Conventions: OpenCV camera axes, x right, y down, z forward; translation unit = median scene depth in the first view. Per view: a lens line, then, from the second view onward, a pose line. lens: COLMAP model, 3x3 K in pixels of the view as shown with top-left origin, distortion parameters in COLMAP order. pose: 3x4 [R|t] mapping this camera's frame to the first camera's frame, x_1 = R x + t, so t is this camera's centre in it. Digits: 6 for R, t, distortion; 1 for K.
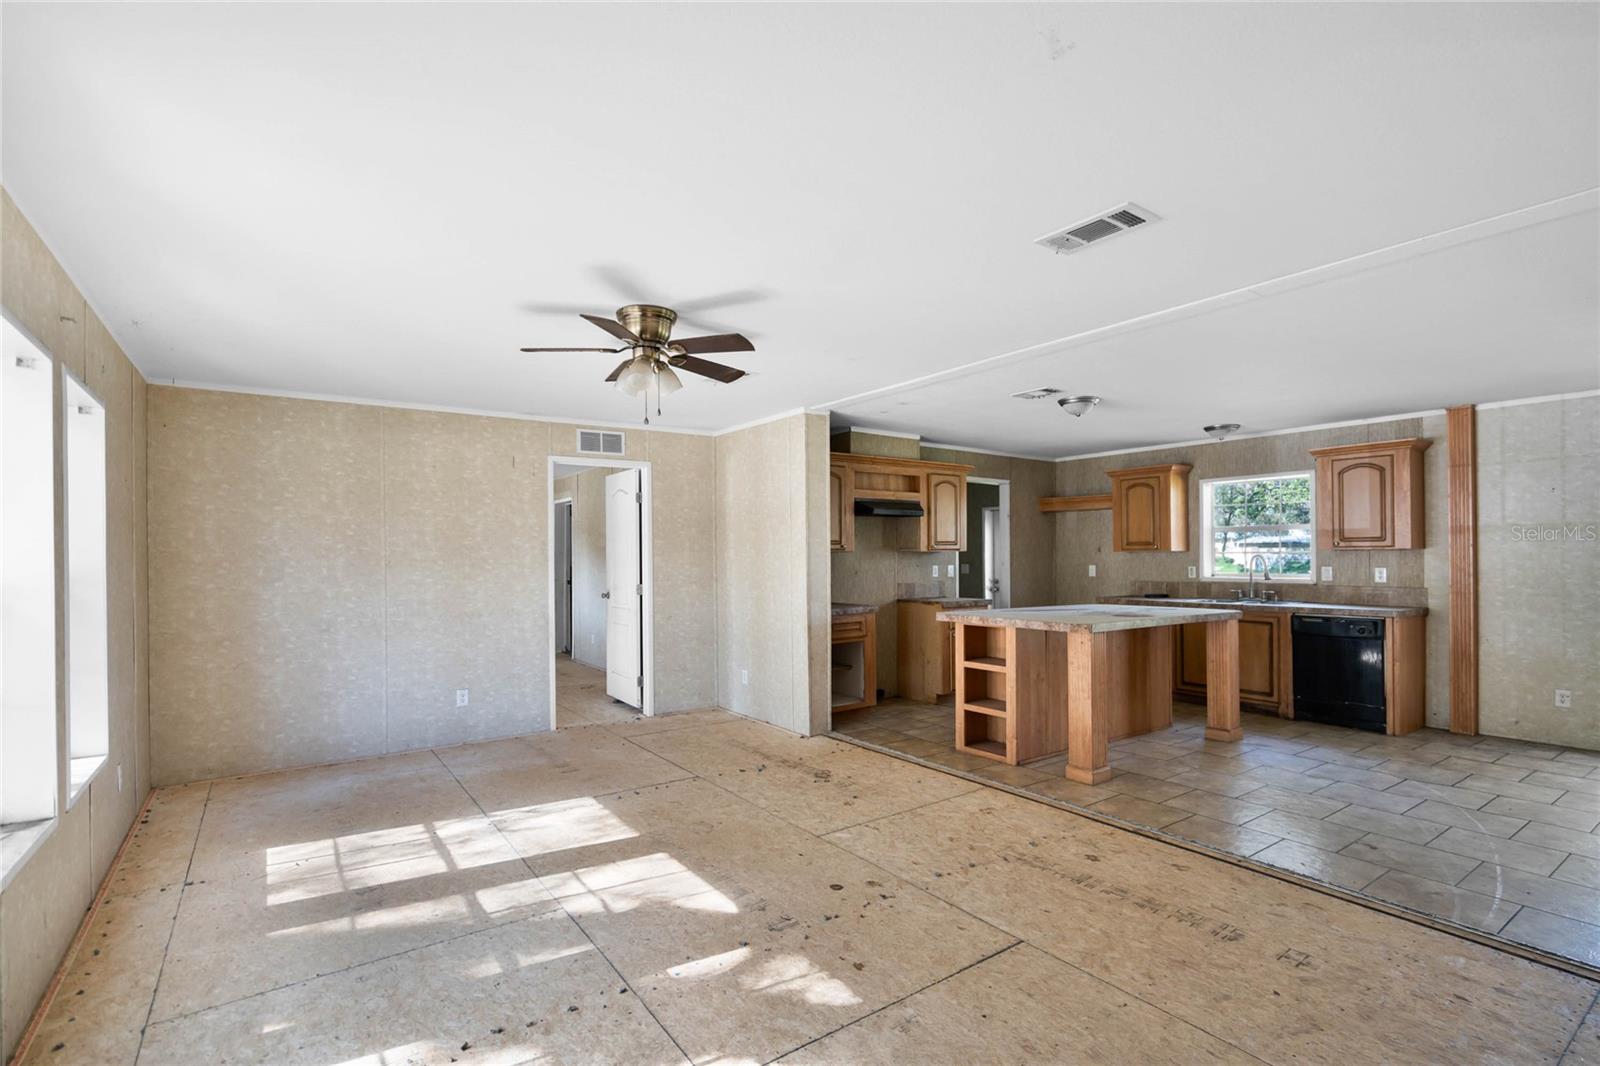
lens RADIAL K [[732.1, 0, 785.5], [0, 732.1, 558.9], [0, 0, 1]] dist [-0.009088, 0.003322]
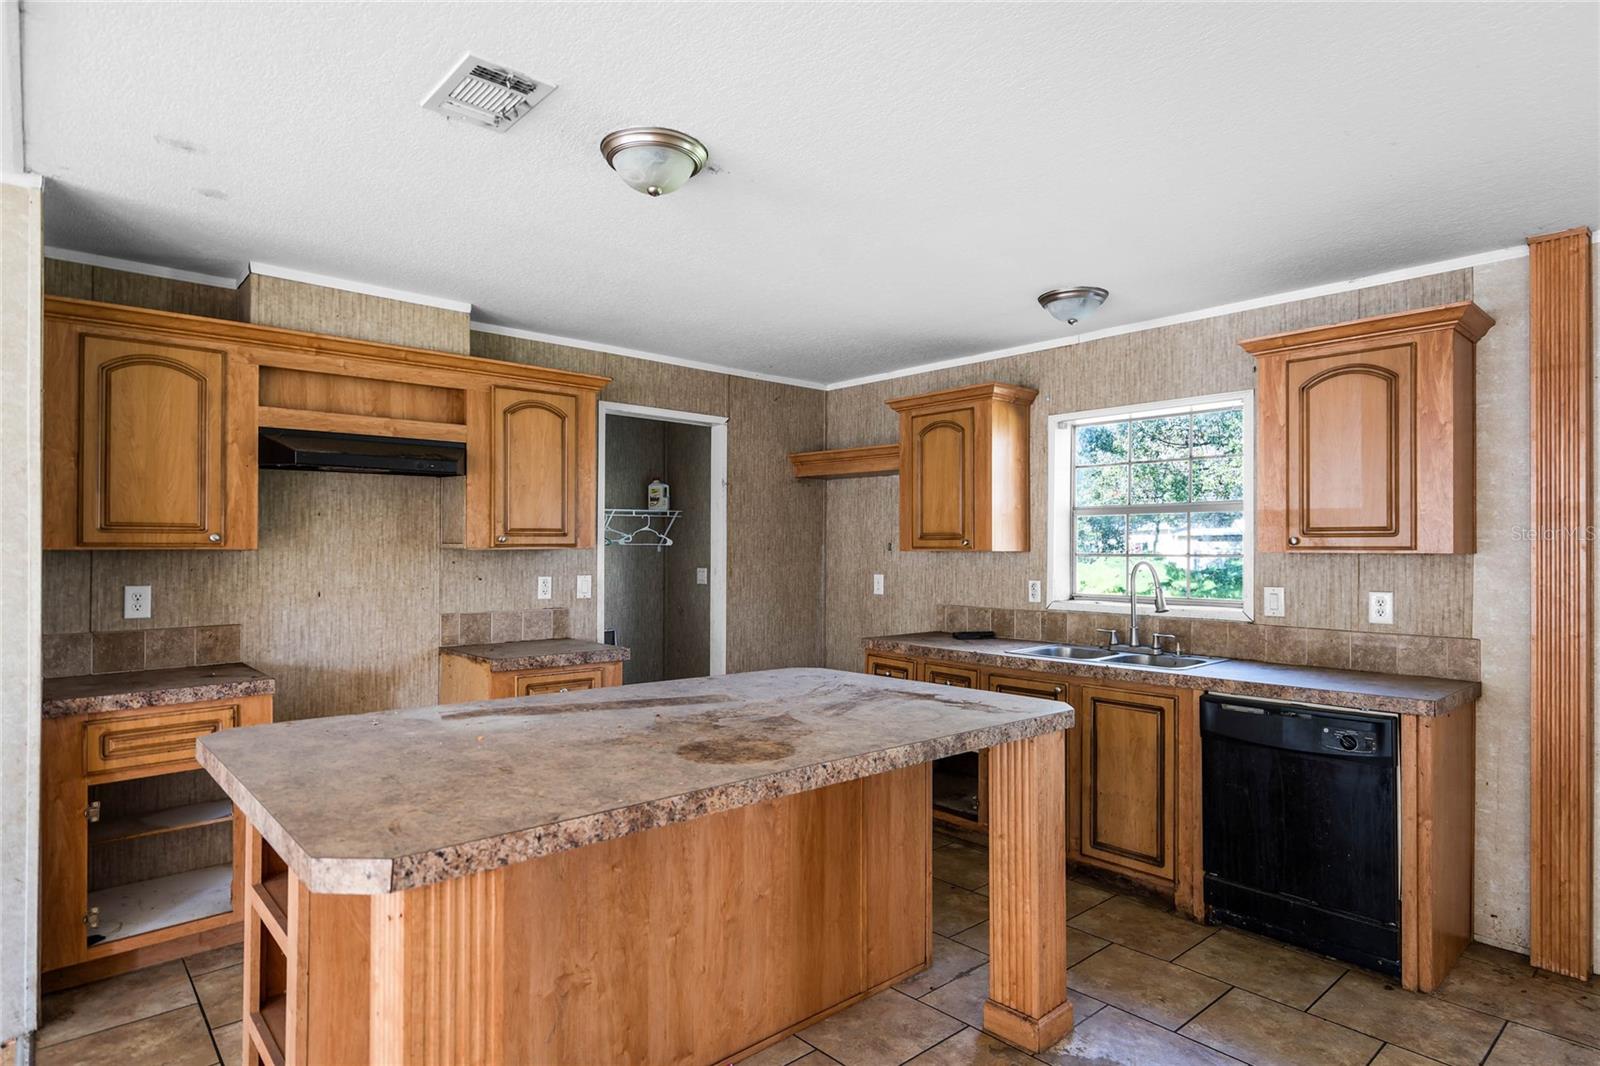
lens RADIAL K [[850.6, 0, 791.1], [0, 850.6, 540.8], [0, 0, 1]] dist [0.002666, -0.001386]
pose [[0.993813, 0.007742, 0.110798, 0.425775], [-0.006439, 0.999906, -0.012115, -0.013163], [-0.110881, 0.011326, 0.993769, 0.559878]]
